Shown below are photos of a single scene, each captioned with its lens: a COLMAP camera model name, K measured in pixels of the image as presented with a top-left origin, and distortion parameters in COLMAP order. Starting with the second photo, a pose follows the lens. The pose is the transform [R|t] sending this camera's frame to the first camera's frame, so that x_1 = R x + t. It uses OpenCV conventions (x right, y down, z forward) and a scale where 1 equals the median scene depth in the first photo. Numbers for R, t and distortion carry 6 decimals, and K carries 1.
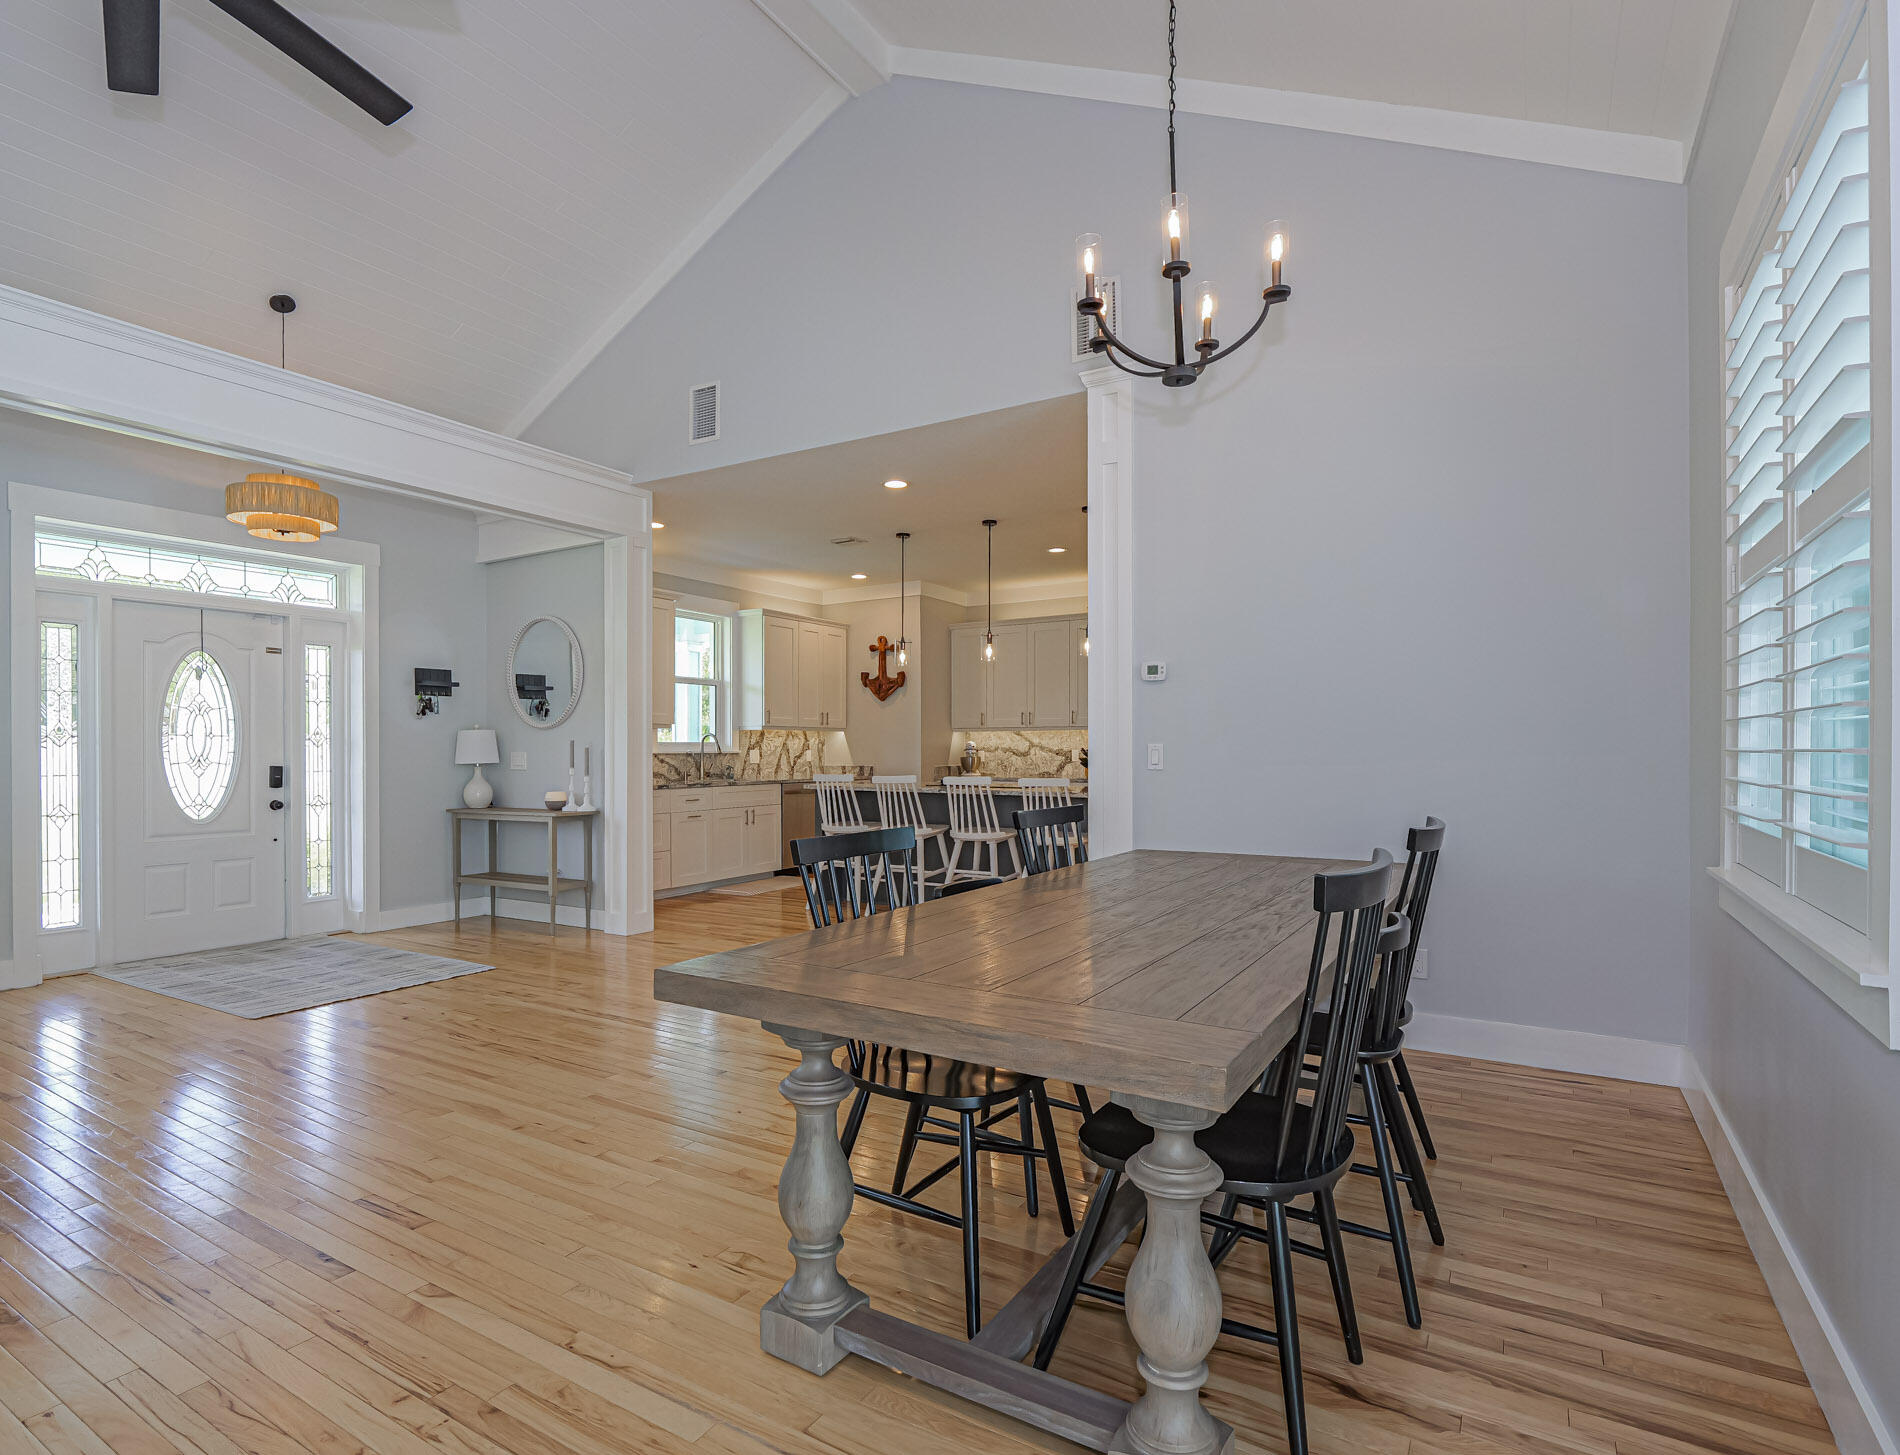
lens RADIAL K [[977.6, 0, 947.9], [0, 977.6, 749.1], [0, 0, 1]] dist [-0.001327, -0.000321]
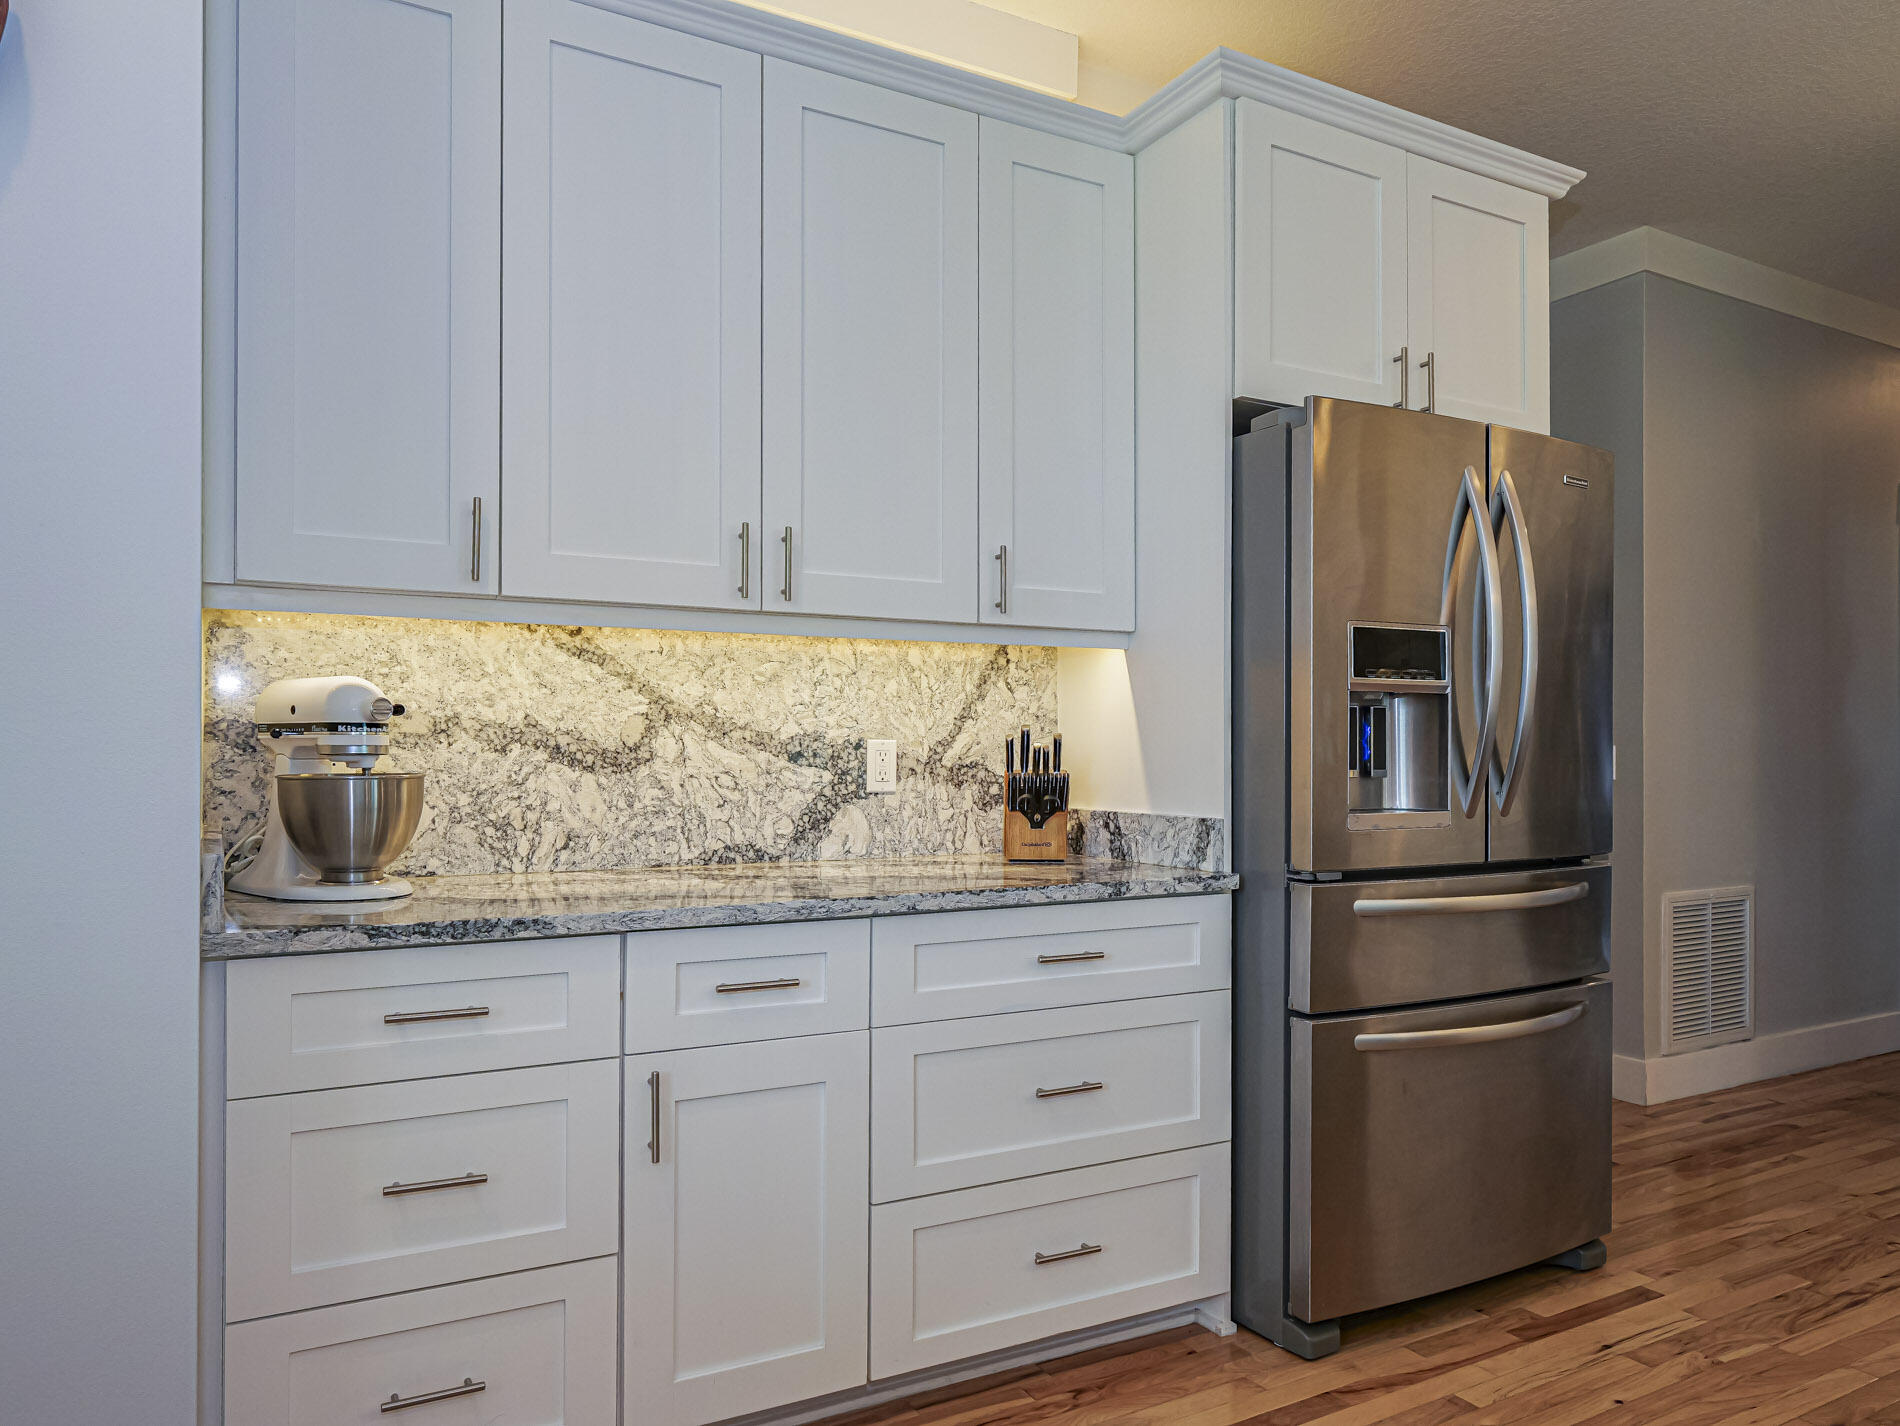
lens RADIAL K [[1318.0, 0, 952.7], [0, 1318.0, 748.9], [0, 0, 1]] dist [0.005878, 0.001216]
pose [[0.490181, 0.006790, 0.871594, -0.116275], [-0.001184, 0.999974, -0.007125, 0.005246], [-0.871620, 0.002461, 0.490177, 0.849804]]
